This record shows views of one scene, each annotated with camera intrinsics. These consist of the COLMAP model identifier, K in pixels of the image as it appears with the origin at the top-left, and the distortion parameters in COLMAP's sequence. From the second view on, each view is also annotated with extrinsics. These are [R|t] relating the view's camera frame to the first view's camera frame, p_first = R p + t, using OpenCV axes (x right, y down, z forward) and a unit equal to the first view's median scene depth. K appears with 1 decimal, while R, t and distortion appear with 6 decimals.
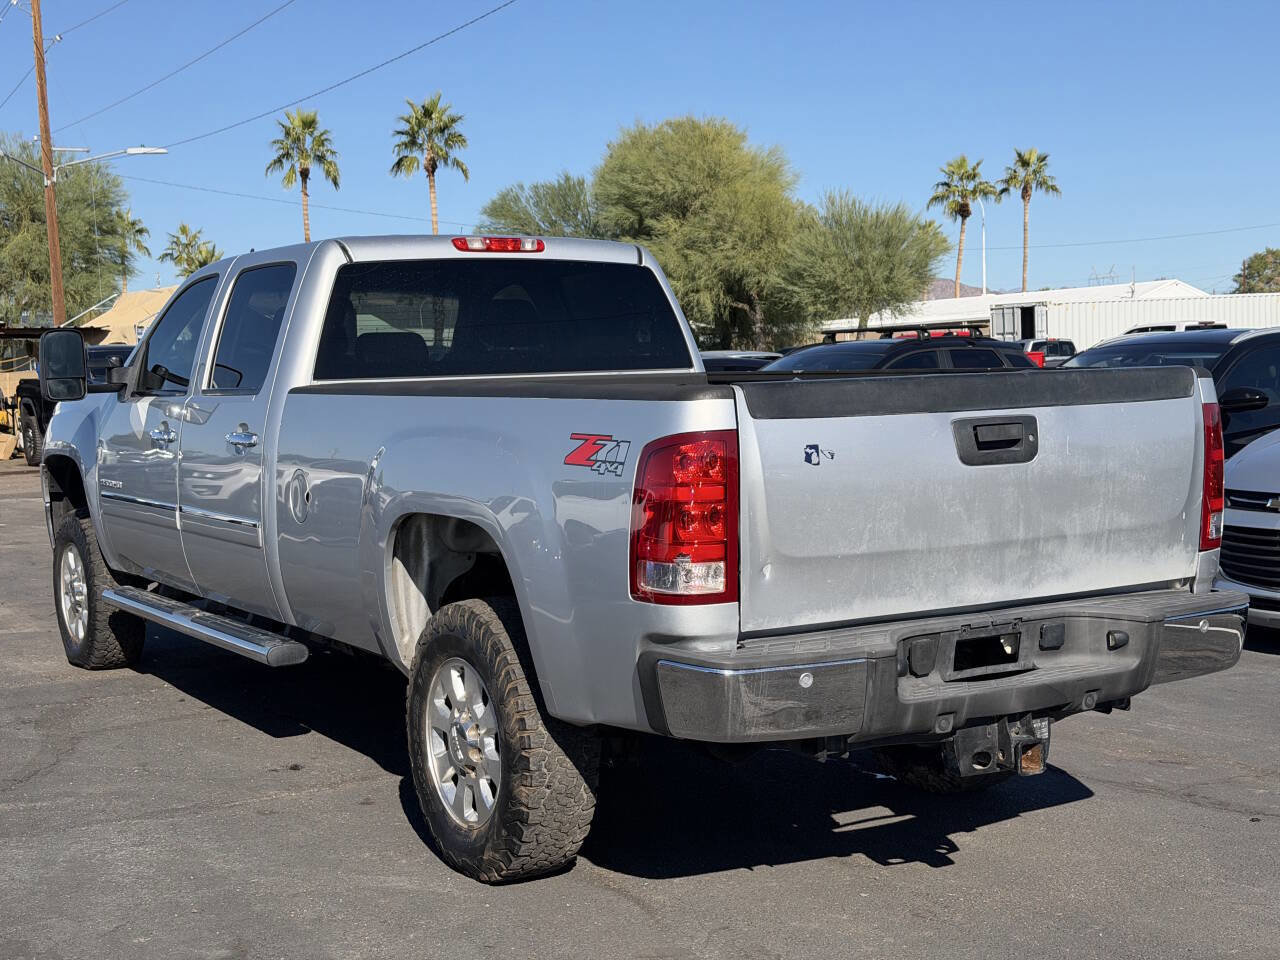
lens RADIAL K [[1729.9, 0, 610.7], [0, 1729.9, 469.6], [0, 0, 1]] dist [0.113730, 0.000000]
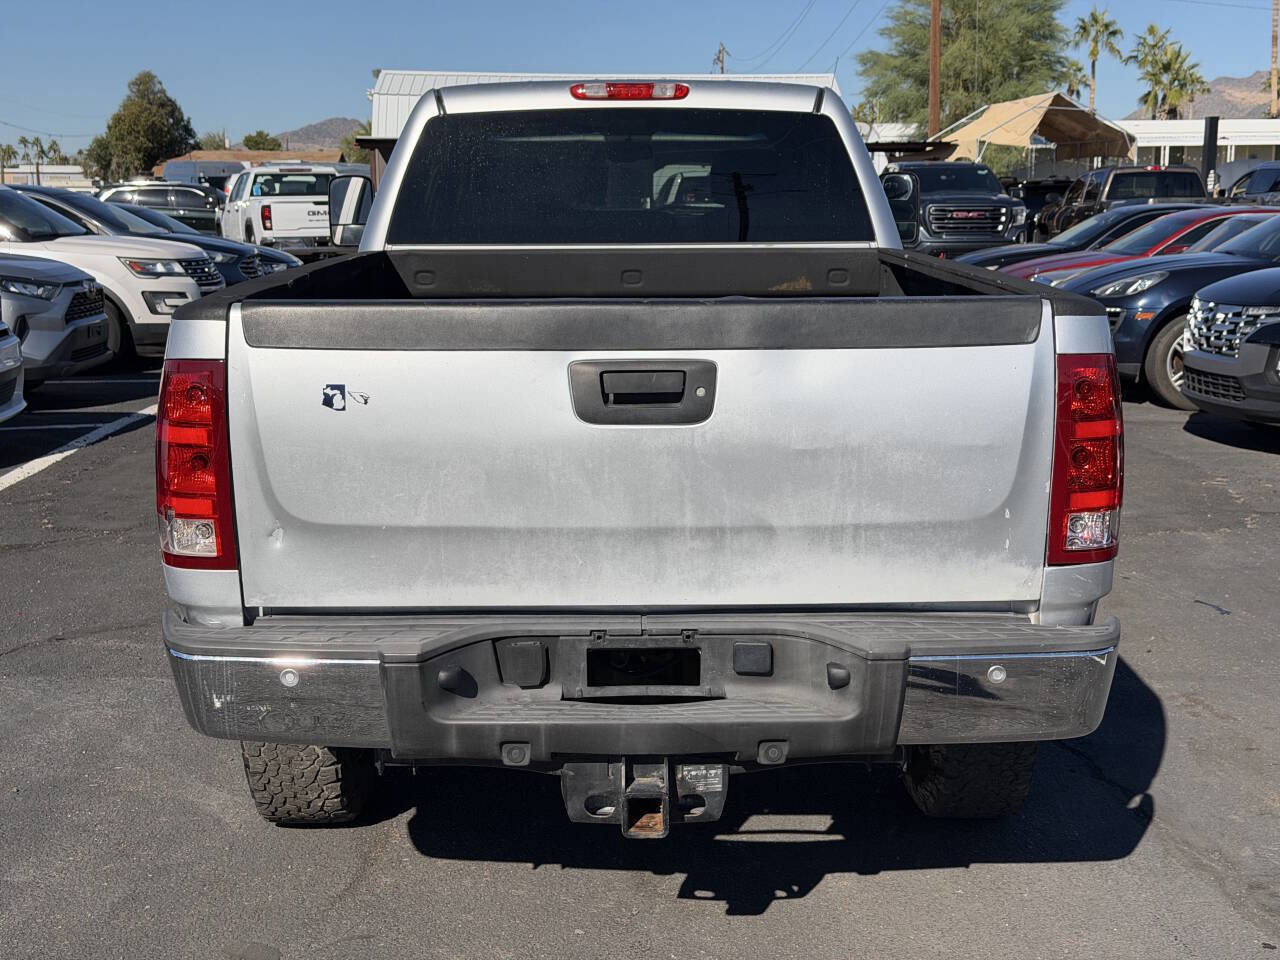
lens RADIAL K [[1725.5, 0, 644.7], [0, 1725.5, 478.2], [0, 0, 1]] dist [0.125966, 0.000000]
pose [[0.867238, 0.106949, -0.486272, 0.460132], [-0.051234, 0.990642, 0.126505, -0.058033], [0.495251, -0.084796, 0.864602, 0.285305]]
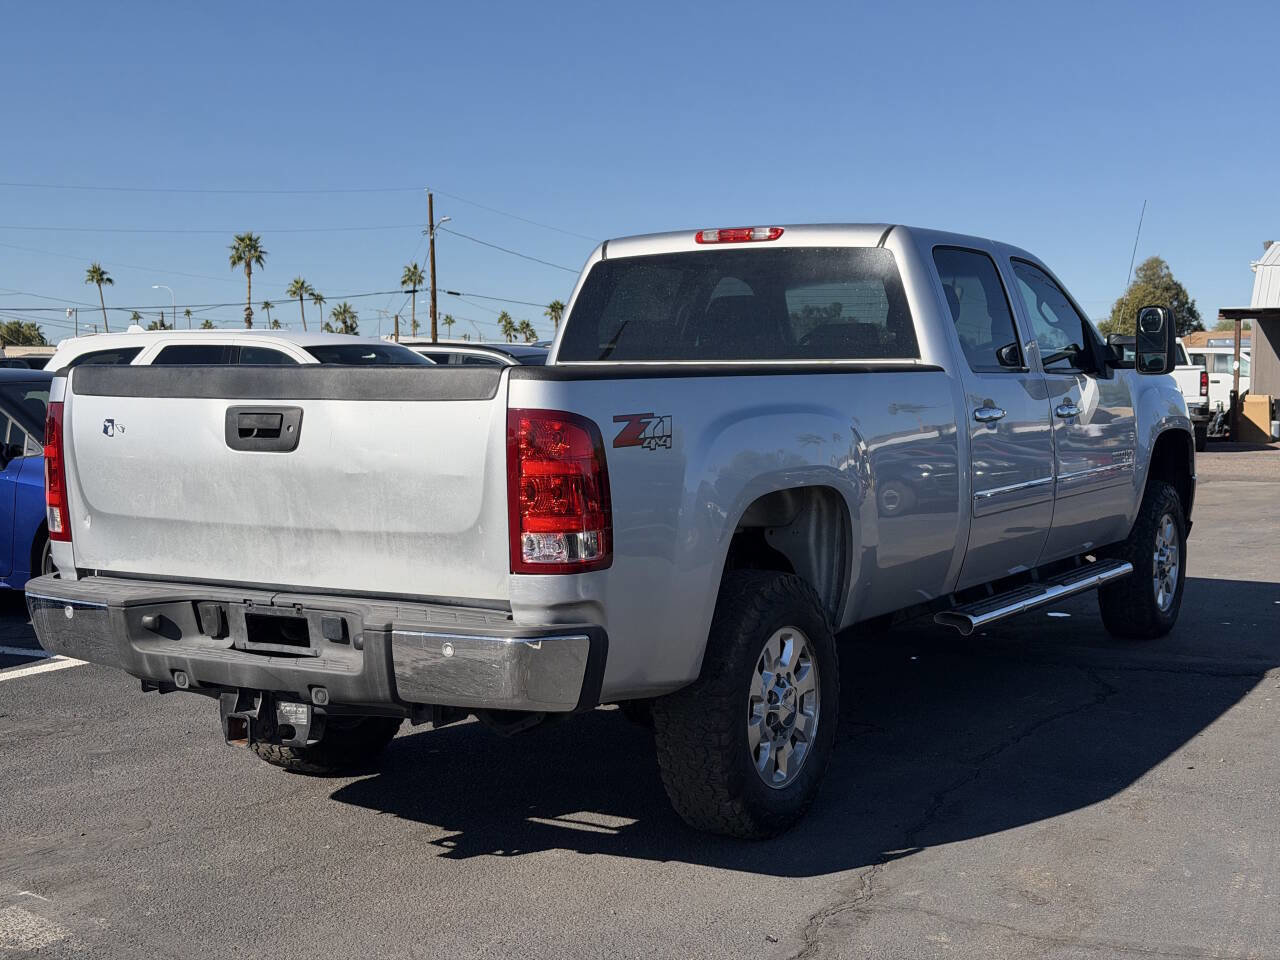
lens RADIAL K [[1725.5, 0, 653.6], [0, 1725.5, 489.9], [0, 0, 1]] dist [0.125966, 0.000000]
pose [[0.480268, 0.088130, -0.872683, 0.988256], [-0.065849, 0.995754, 0.064320, -0.049793], [0.874646, 0.026574, 0.484033, 0.552032]]
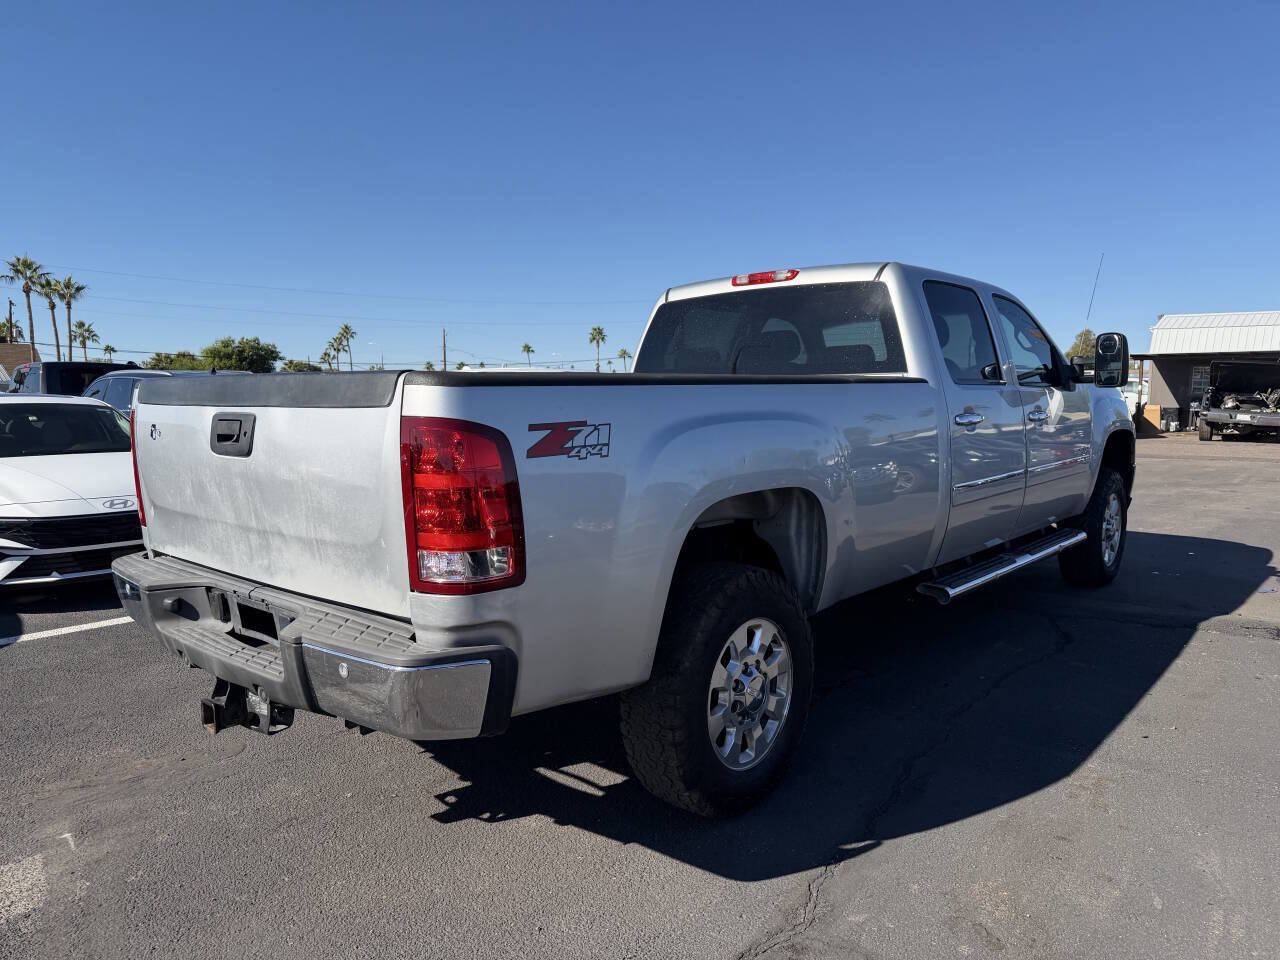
lens RADIAL K [[886.0, 0, 642.4], [0, 886.0, 485.2], [0, 0, 1]] dist [0.054583, -0.054824]
pose [[0.315970, 0.123288, -0.940725, 0.667868], [-0.061905, 0.992087, 0.109227, -0.050164], [0.946748, 0.023723, 0.321102, 0.840150]]
